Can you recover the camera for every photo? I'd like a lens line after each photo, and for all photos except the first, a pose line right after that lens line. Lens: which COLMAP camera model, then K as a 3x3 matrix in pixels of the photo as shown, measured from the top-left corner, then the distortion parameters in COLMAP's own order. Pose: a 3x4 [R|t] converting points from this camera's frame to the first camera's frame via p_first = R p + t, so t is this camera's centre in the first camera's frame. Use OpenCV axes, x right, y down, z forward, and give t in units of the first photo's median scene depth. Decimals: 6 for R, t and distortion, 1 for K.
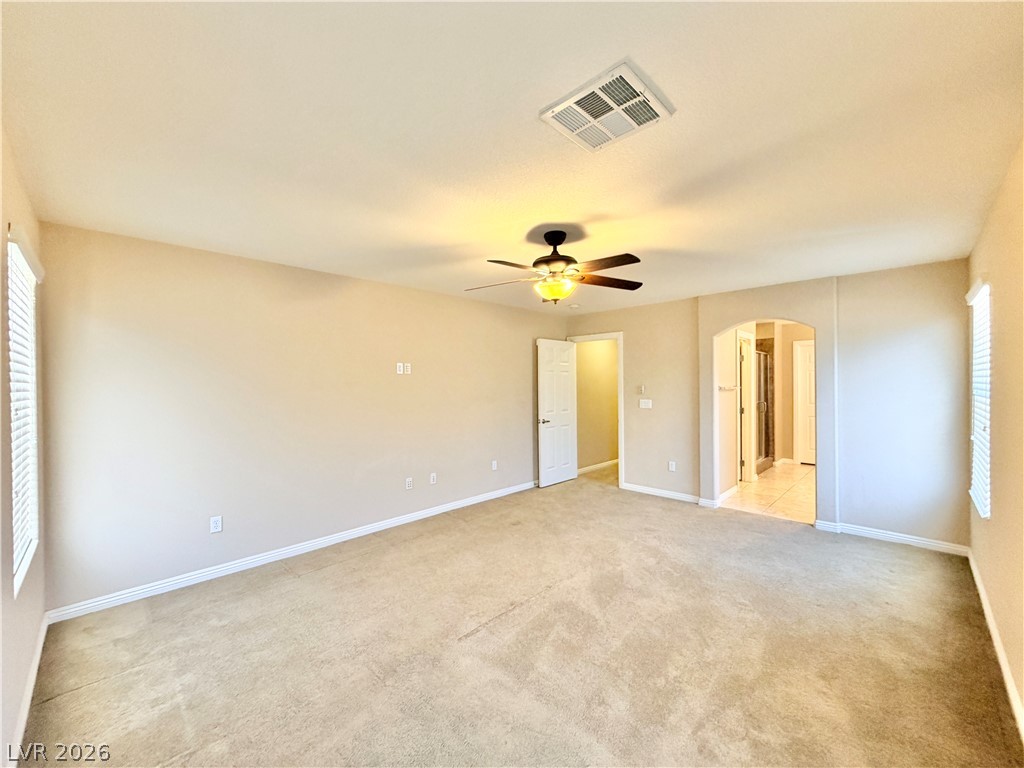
lens RADIAL K [[410.6, 0, 512.0], [0, 410.6, 384.0], [0, 0, 1]] dist [0.000745, 0.000044]
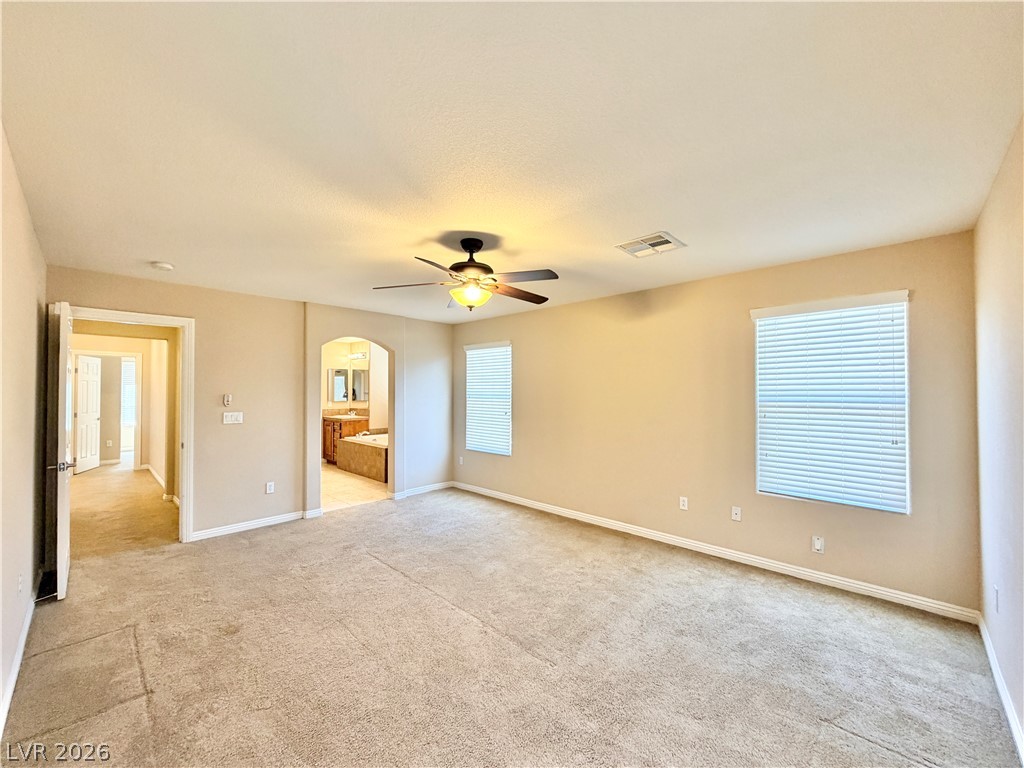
lens RADIAL K [[407.7, 0, 512.0], [0, 407.7, 384.0], [0, 0, 1]] dist [0.000743, 0.000005]
pose [[-0.007154, 0.023851, 0.999690, -0.551771], [0.009221, 0.999675, -0.023785, 0.009553], [-0.999932, 0.009048, -0.007372, 0.578559]]
